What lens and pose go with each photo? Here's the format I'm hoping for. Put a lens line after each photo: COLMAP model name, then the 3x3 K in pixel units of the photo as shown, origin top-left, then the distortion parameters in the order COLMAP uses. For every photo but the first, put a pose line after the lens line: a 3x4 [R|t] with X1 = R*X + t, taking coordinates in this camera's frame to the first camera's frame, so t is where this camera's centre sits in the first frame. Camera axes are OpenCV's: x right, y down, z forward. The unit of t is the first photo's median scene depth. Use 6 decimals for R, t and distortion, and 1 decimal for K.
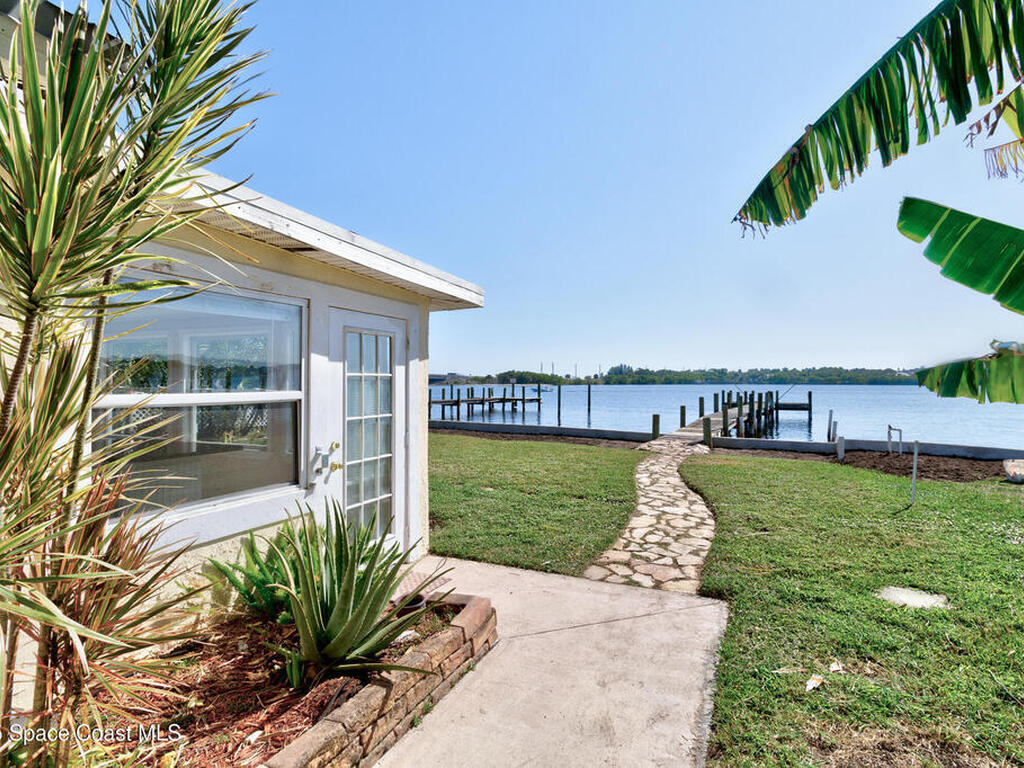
lens RADIAL K [[533.5, 0, 518.4], [0, 533.5, 381.0], [0, 0, 1]] dist [0.000556, 0.000505]
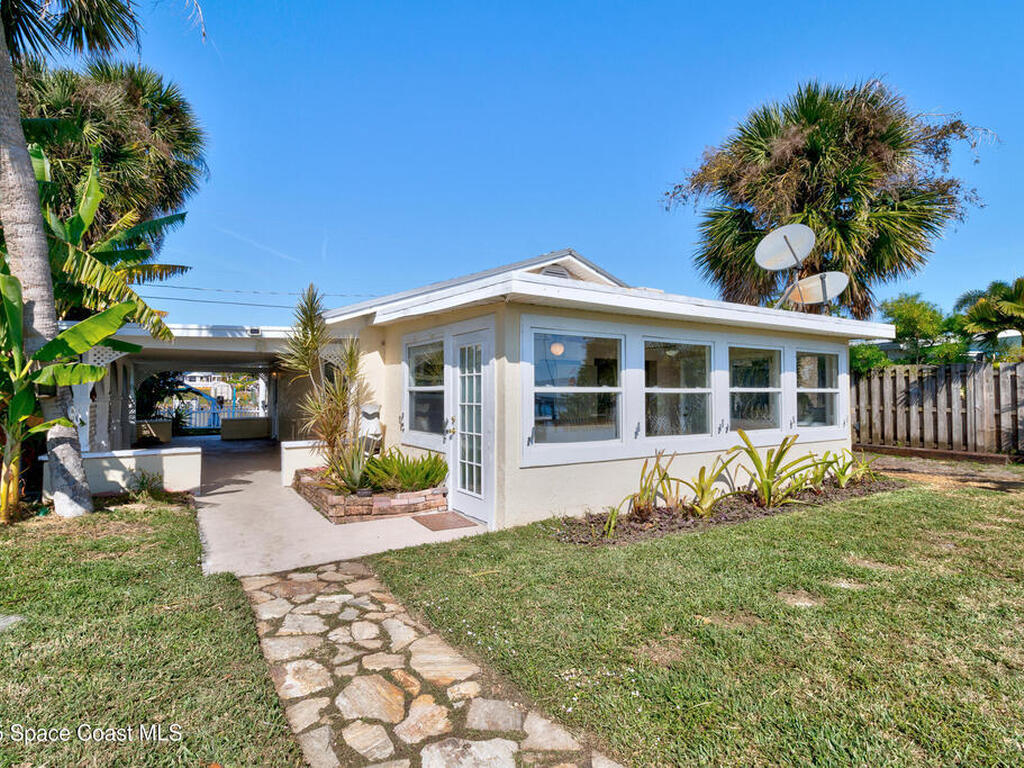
lens RADIAL K [[533.5, 0, 518.4], [0, 533.5, 381.0], [0, 0, 1]] dist [0.000556, 0.000505]
pose [[-0.551102, -0.015217, -0.834299, 0.820393], [0.004863, 0.999758, -0.021448, 0.035426], [0.834424, -0.015877, -0.550895, 1.834116]]
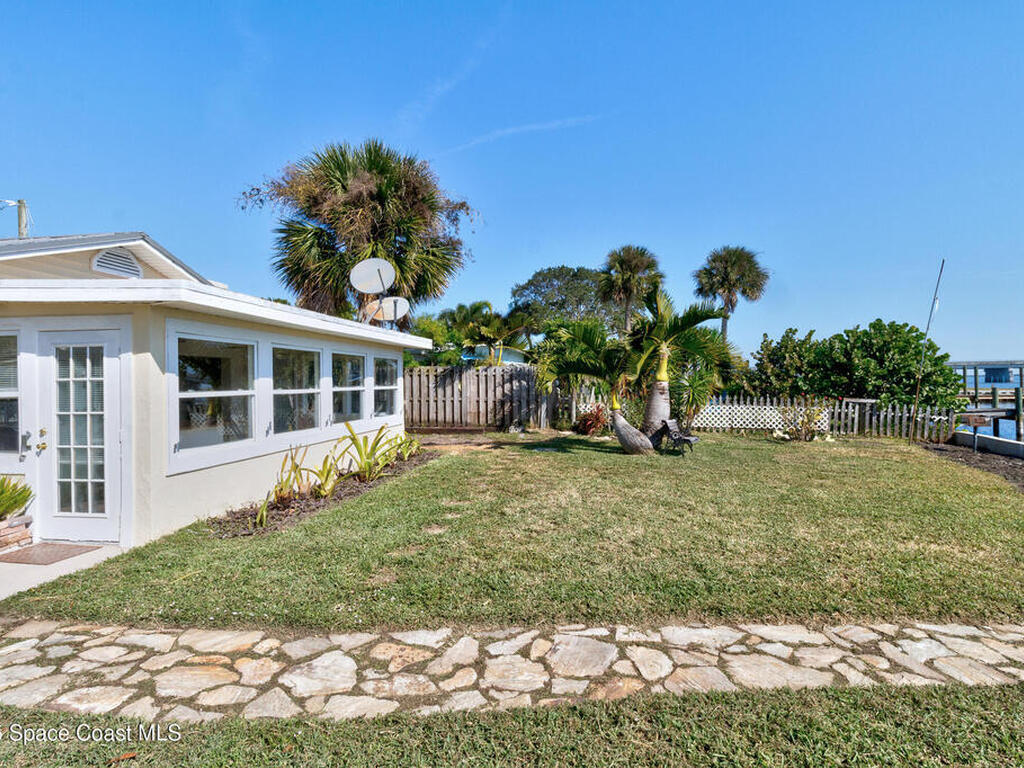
lens RADIAL K [[533.5, 0, 518.4], [0, 533.5, 381.0], [0, 0, 1]] dist [0.000556, 0.000505]
pose [[0.272342, 0.000601, -0.962200, 1.163315], [0.011935, 0.999921, 0.004002, -0.000309], [0.962126, -0.012574, 0.272313, 1.589449]]
